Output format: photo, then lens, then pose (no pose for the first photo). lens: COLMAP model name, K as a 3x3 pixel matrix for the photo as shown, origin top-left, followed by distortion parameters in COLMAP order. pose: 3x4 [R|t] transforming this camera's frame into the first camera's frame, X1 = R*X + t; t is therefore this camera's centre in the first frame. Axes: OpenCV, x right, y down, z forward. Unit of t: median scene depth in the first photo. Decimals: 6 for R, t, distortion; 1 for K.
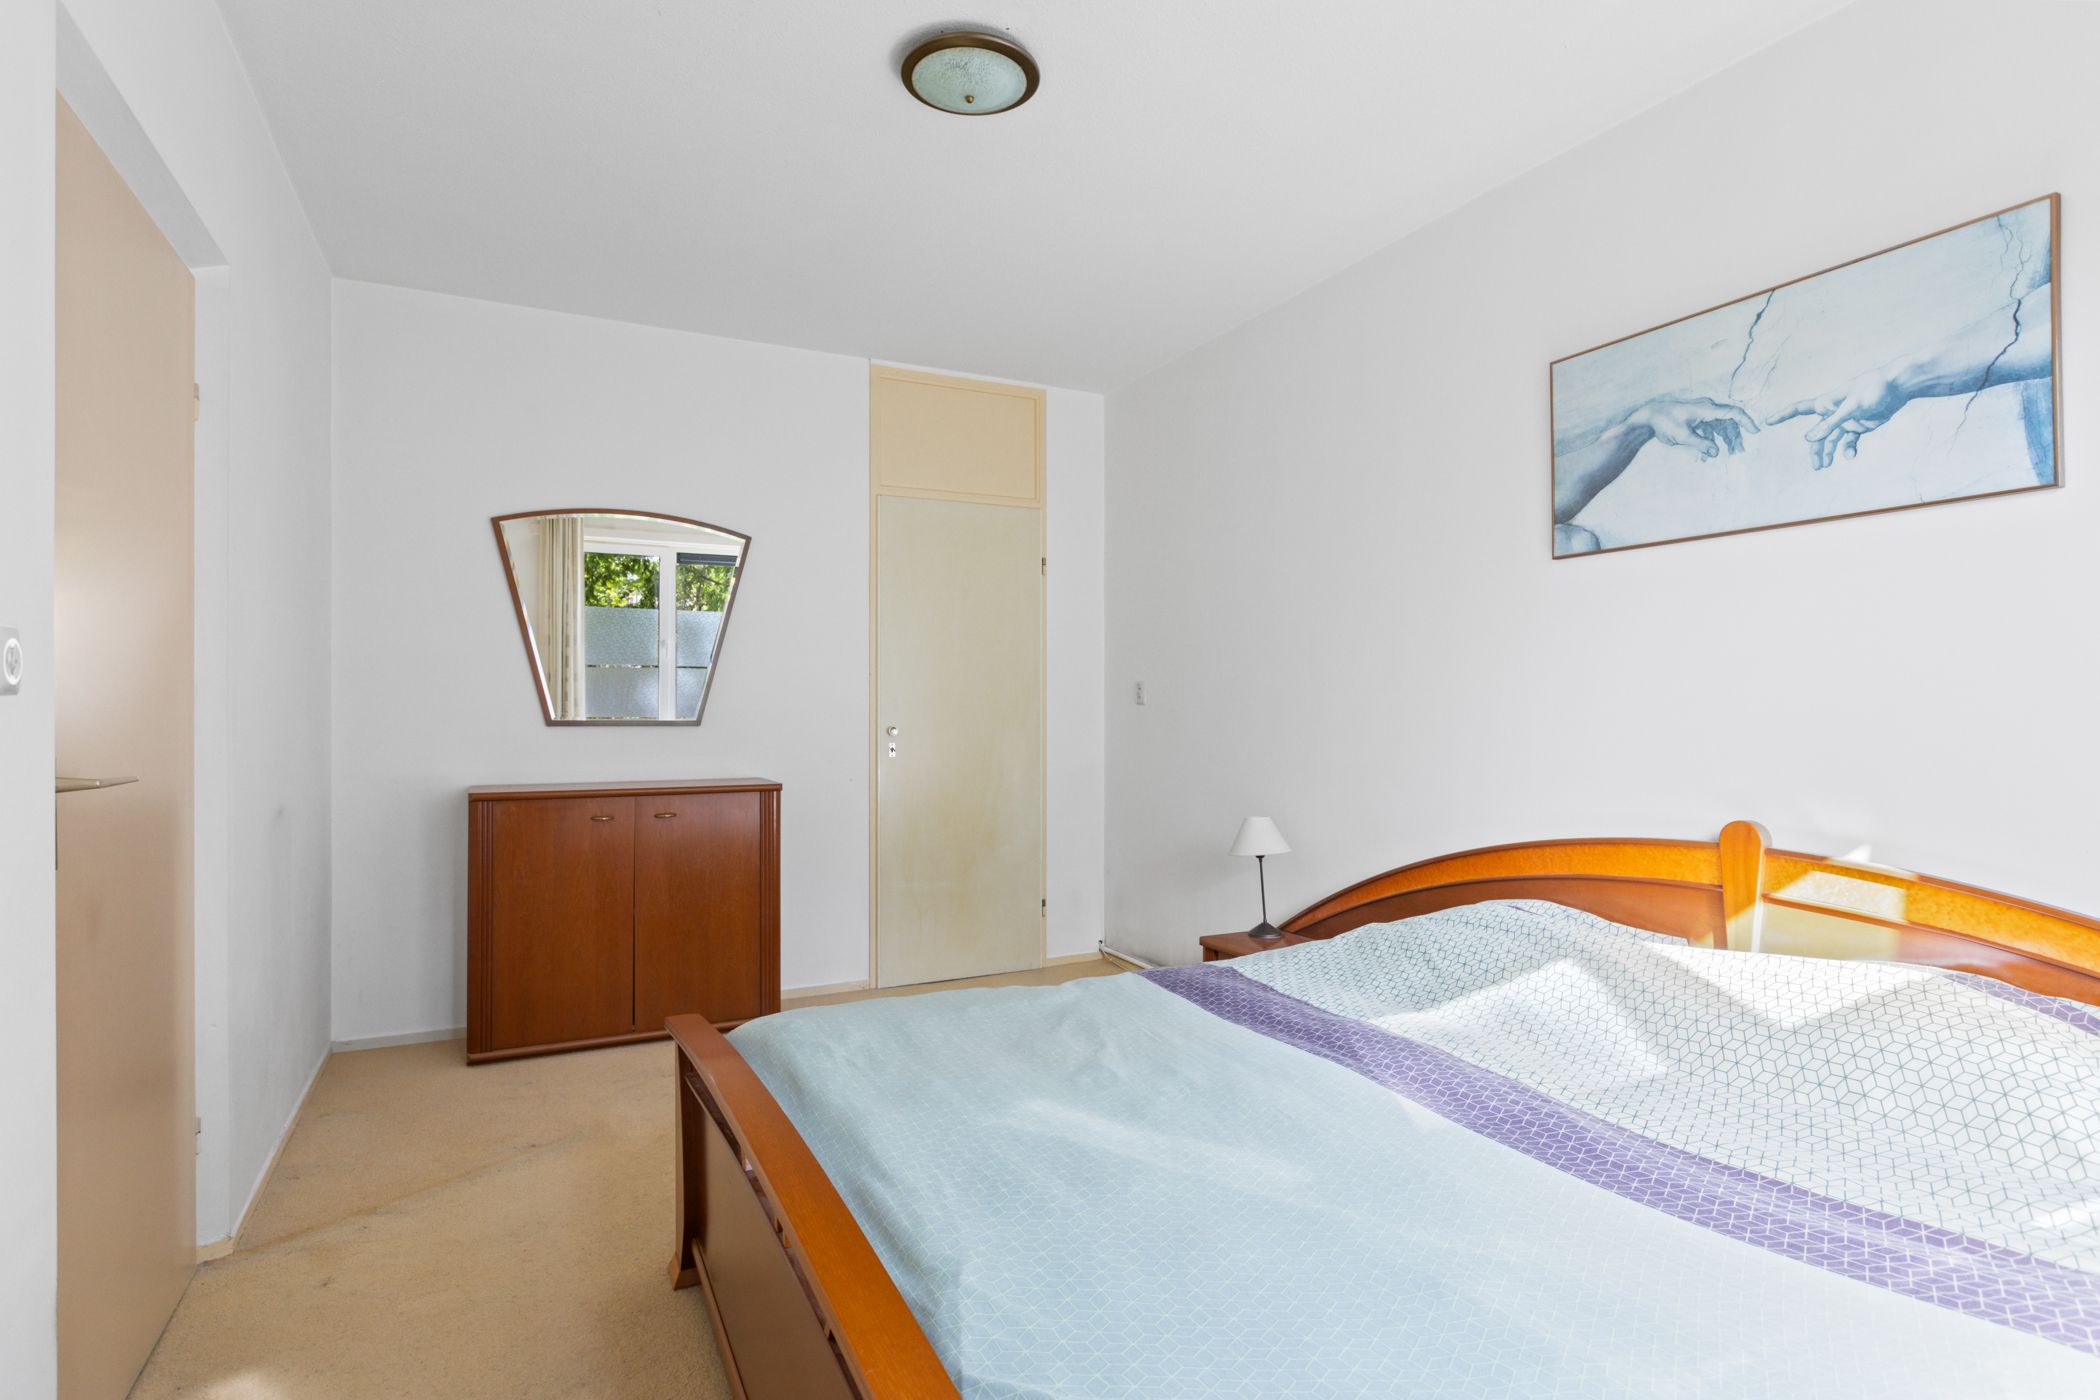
lens RADIAL K [[1105.0, 0, 1086.7], [0, 1105.0, 741.4], [0, 0, 1]] dist [0.014341, -0.002445]
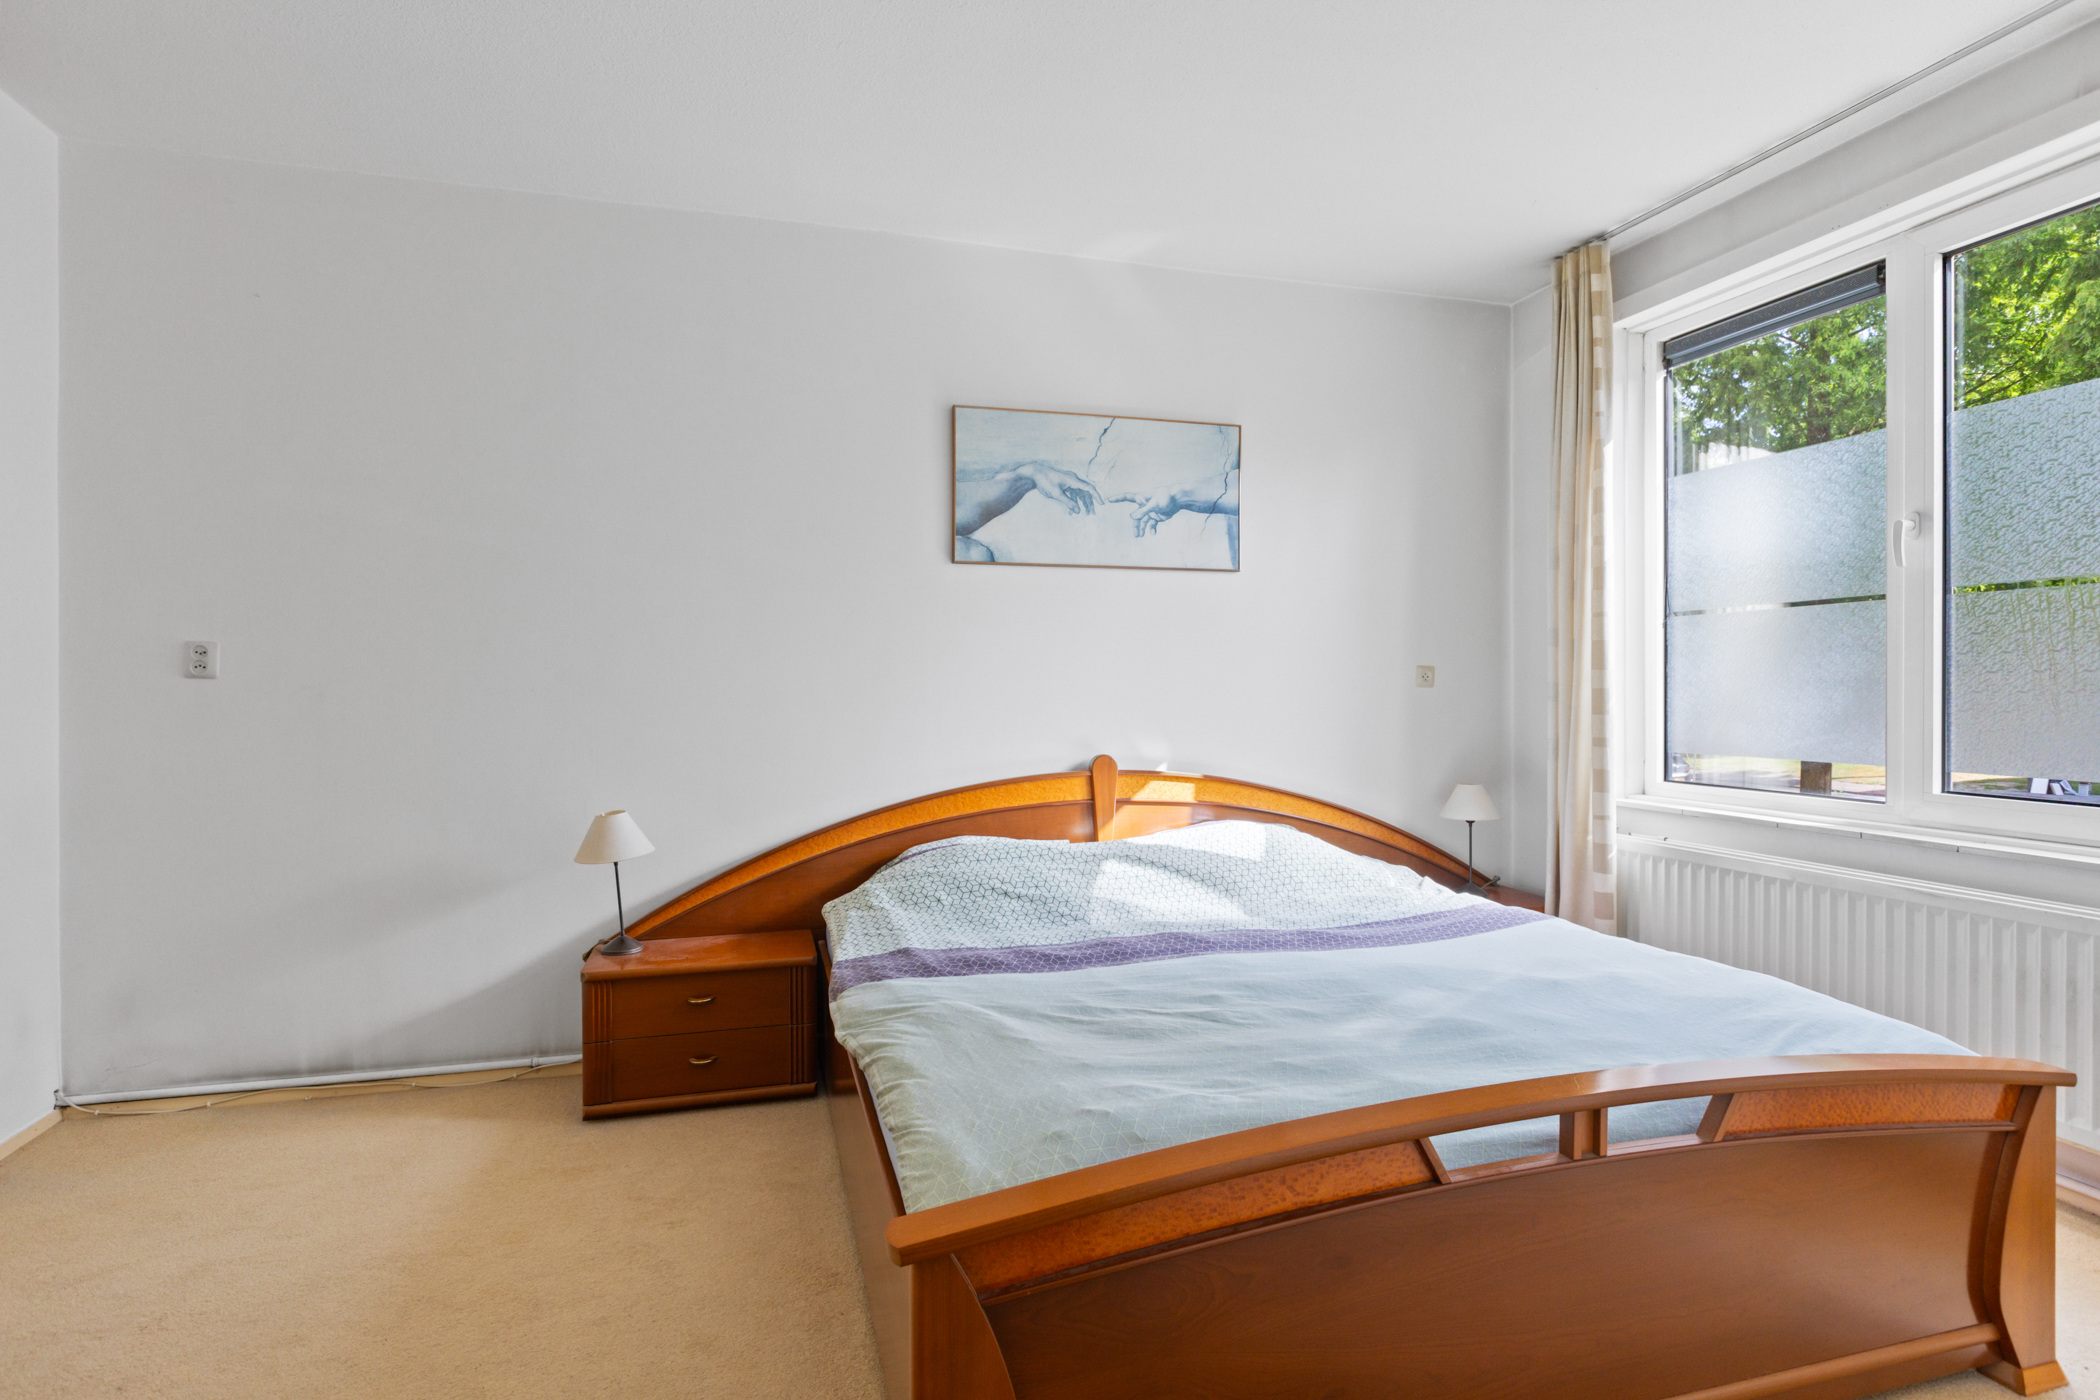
lens RADIAL K [[1068.1, 0, 1044.4], [0, 1068.1, 686.6], [0, 0, 1]] dist [0.009375, 0.000668]
pose [[0.193905, -0.013114, 0.980933, -0.874062], [0.027074, 0.999601, 0.008012, -0.037707], [-0.980647, 0.025005, 0.194183, 0.790391]]
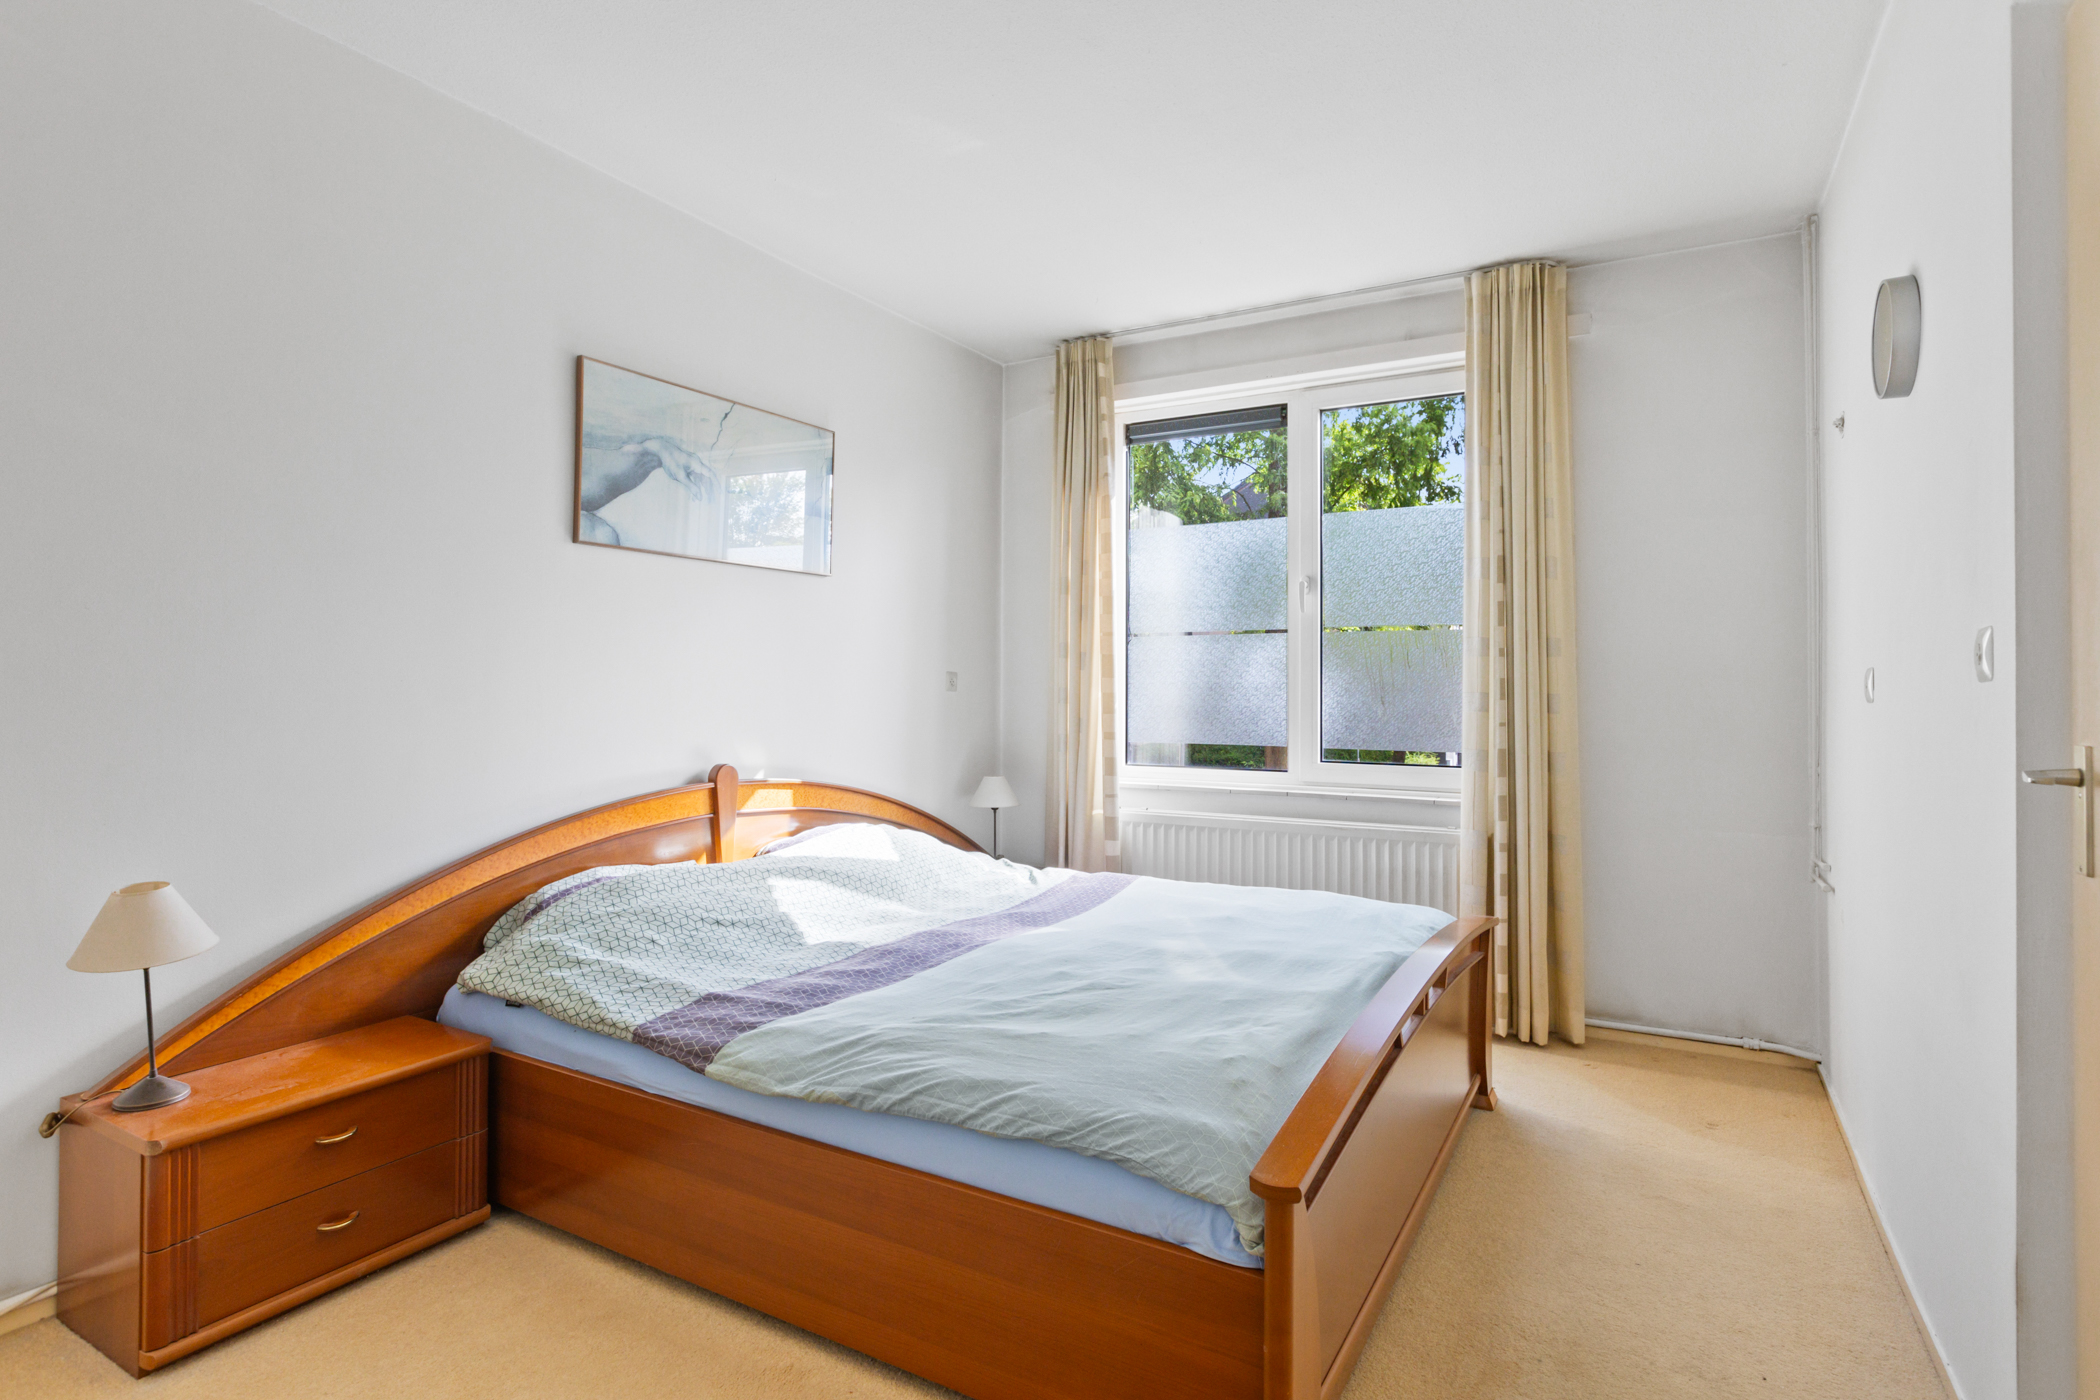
lens RADIAL K [[1105.0, 0, 1053.8], [0, 1105.0, 656.6], [0, 0, 1]] dist [0.014341, -0.002445]
pose [[-0.551550, 0.008953, 0.834094, -0.822613], [0.010060, 0.999941, -0.004081, -0.056477], [-0.834081, 0.006140, -0.551608, 1.419097]]
